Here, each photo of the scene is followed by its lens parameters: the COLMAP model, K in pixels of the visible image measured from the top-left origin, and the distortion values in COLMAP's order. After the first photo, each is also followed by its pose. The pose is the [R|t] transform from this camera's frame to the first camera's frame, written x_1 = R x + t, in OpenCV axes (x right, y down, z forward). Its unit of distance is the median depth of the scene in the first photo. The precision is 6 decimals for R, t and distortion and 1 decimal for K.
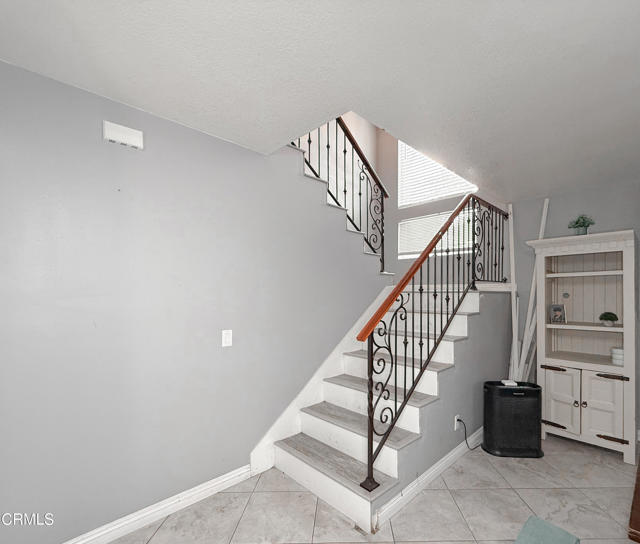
lens RADIAL K [[312.5, 0, 350.2], [0, 312.5, 296.7], [0, 0, 1]] dist [0.003544, -0.000272]
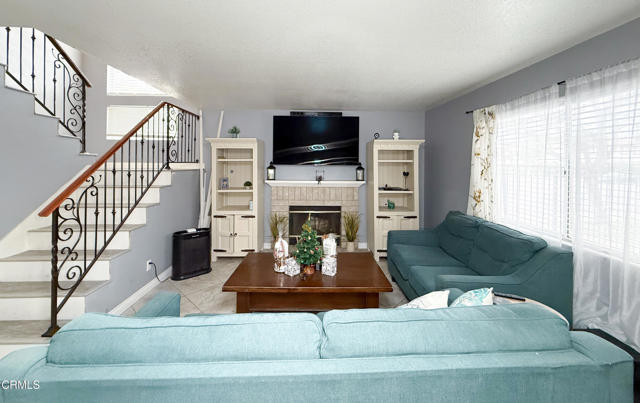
lens RADIAL K [[249.7, 0, 316.3], [0, 249.7, 163.7], [0, 0, 1]] dist [-0.009364, 0.000375]
pose [[0.689678, 0.009382, 0.724056, 0.048366], [-0.000280, 0.999919, -0.012690, -0.034924], [-0.724116, 0.008549, 0.689625, -0.287657]]
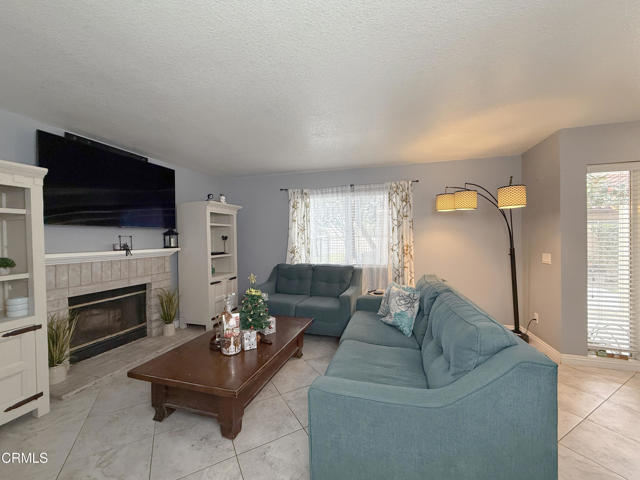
lens RADIAL K [[255.2, 0, 323.0], [0, 255.2, 239.8], [0, 0, 1]] dist [-0.001442, 0.001864]
pose [[-0.466269, -0.002058, 0.884640, -0.170698], [0.021543, 0.999674, 0.013680, 0.011016], [-0.884380, 0.025436, -0.466073, 0.562426]]
